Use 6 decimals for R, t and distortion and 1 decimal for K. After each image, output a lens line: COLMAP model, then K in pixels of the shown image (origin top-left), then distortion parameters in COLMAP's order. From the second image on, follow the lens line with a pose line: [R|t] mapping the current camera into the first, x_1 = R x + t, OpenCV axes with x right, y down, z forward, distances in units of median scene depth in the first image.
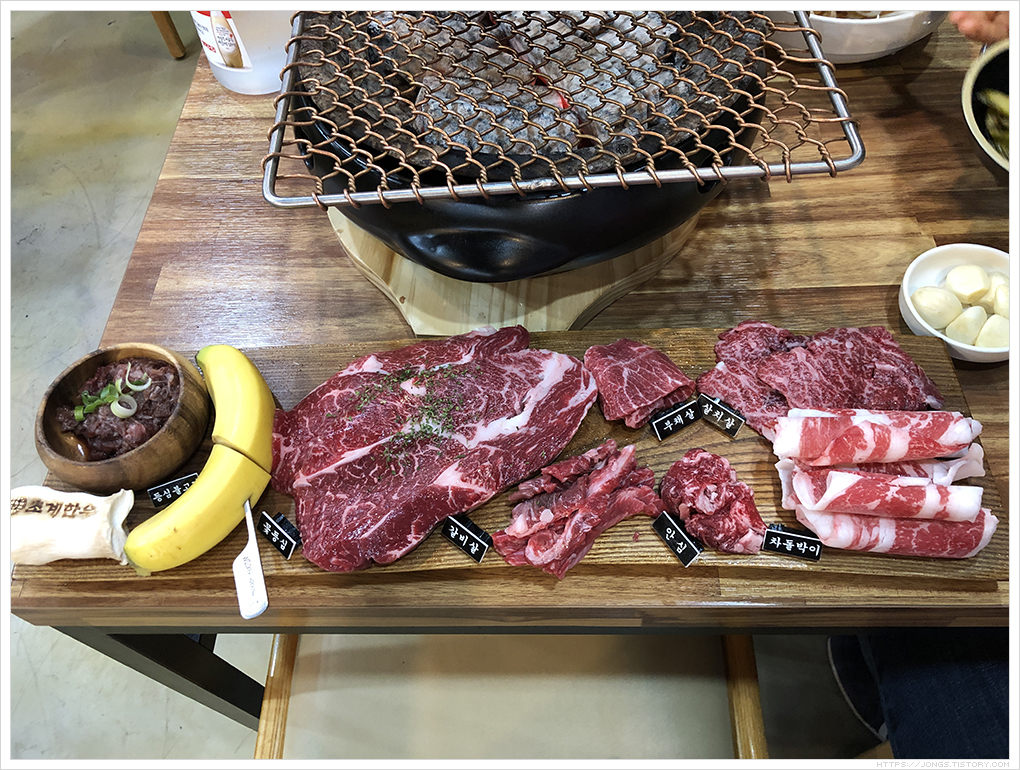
lens RADIAL K [[830.1, 0, 511.4], [0, 830.1, 387.1], [0, 0, 1]] dist [0.011681, -0.026334]
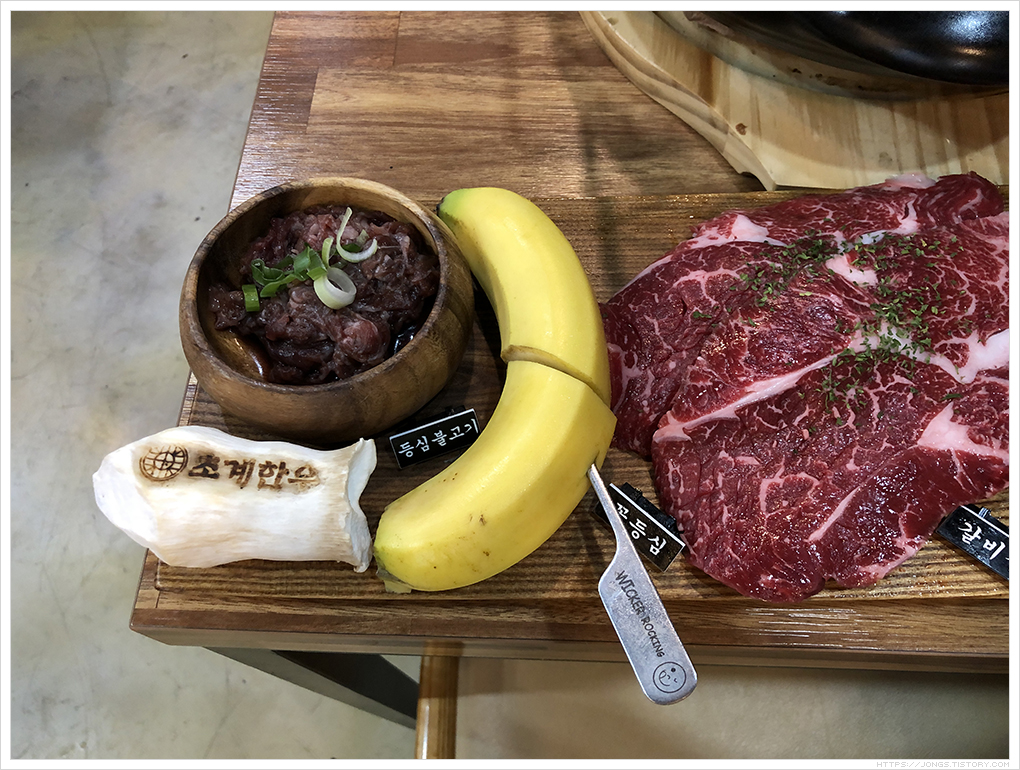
lens RADIAL K [[830.1, 0, 502.0], [0, 830.1, 390.8], [0, 0, 1]] dist [0.011681, -0.026334]
pose [[0.999344, 0.029034, 0.021643, -0.371365], [-0.031357, 0.992739, 0.116133, 0.024163], [-0.018114, -0.116735, 0.992998, 0.438063]]
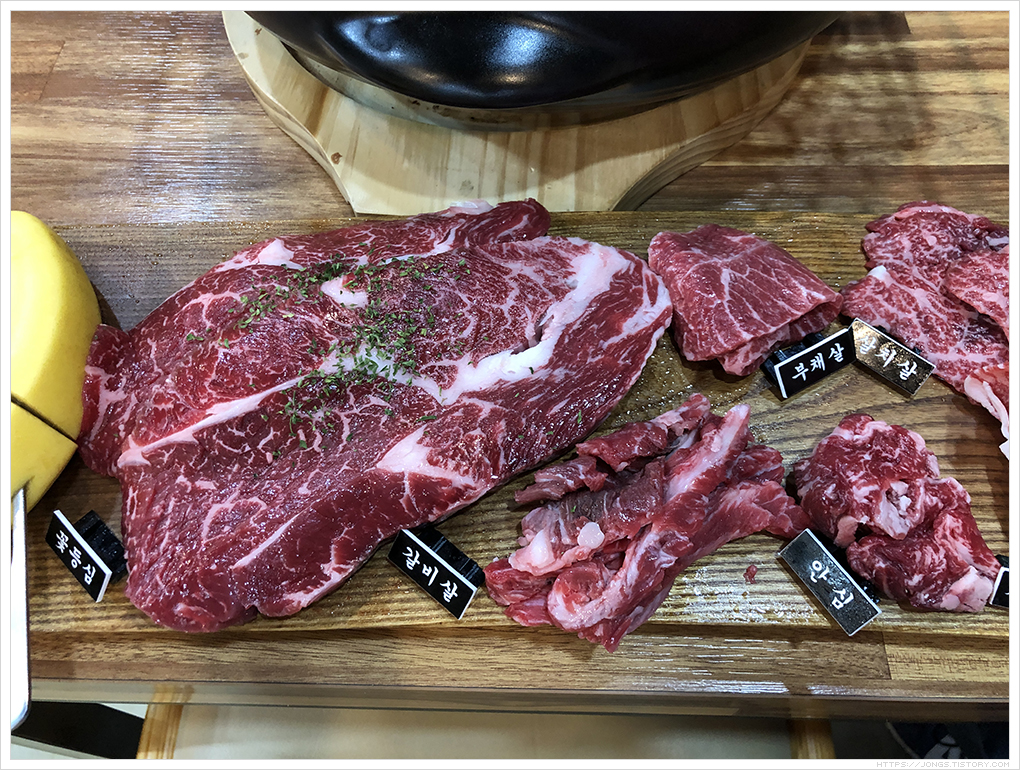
lens RADIAL K [[830.1, 0, 511.6], [0, 830.1, 393.0], [0, 0, 1]] dist [0.011681, -0.026334]
pose [[0.998744, 0.025916, 0.042886, -0.029051], [-0.028223, 0.998137, 0.054091, 0.035478], [-0.041404, -0.055233, 0.997615, 0.441436]]
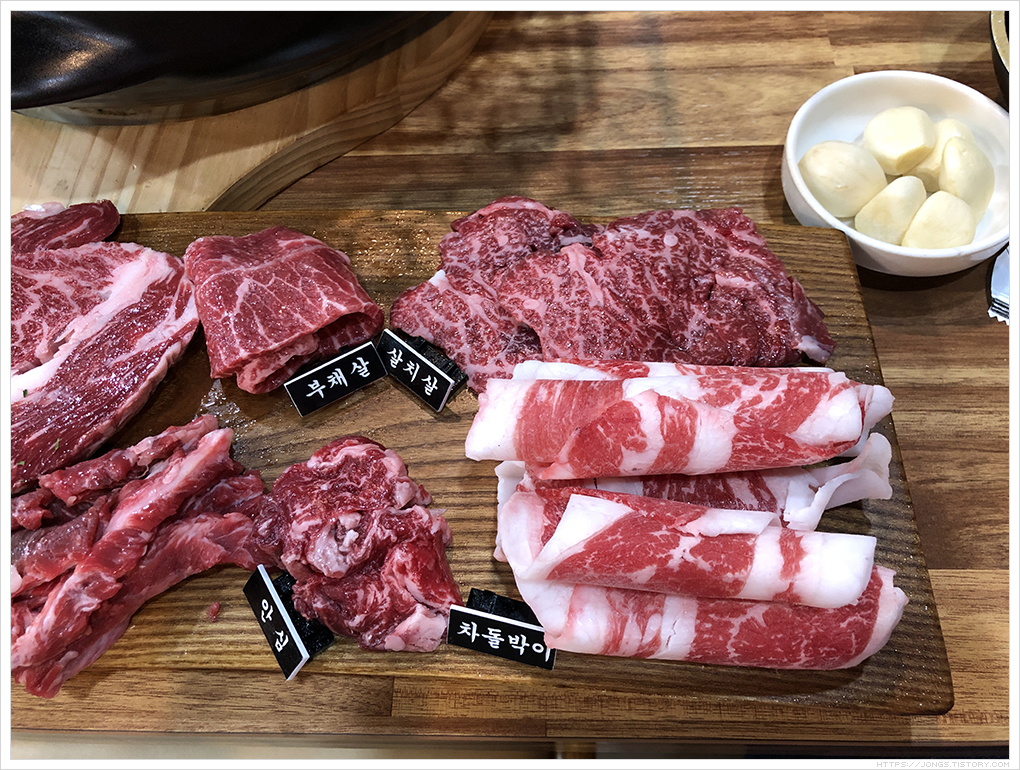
lens RADIAL K [[830.1, 0, 517.5], [0, 830.1, 385.5], [0, 0, 1]] dist [0.011681, -0.026334]
pose [[0.999427, 0.006260, 0.033275, 0.297303], [-0.009310, 0.995688, 0.092297, -0.005645], [-0.032554, -0.092553, 0.995175, 0.466916]]
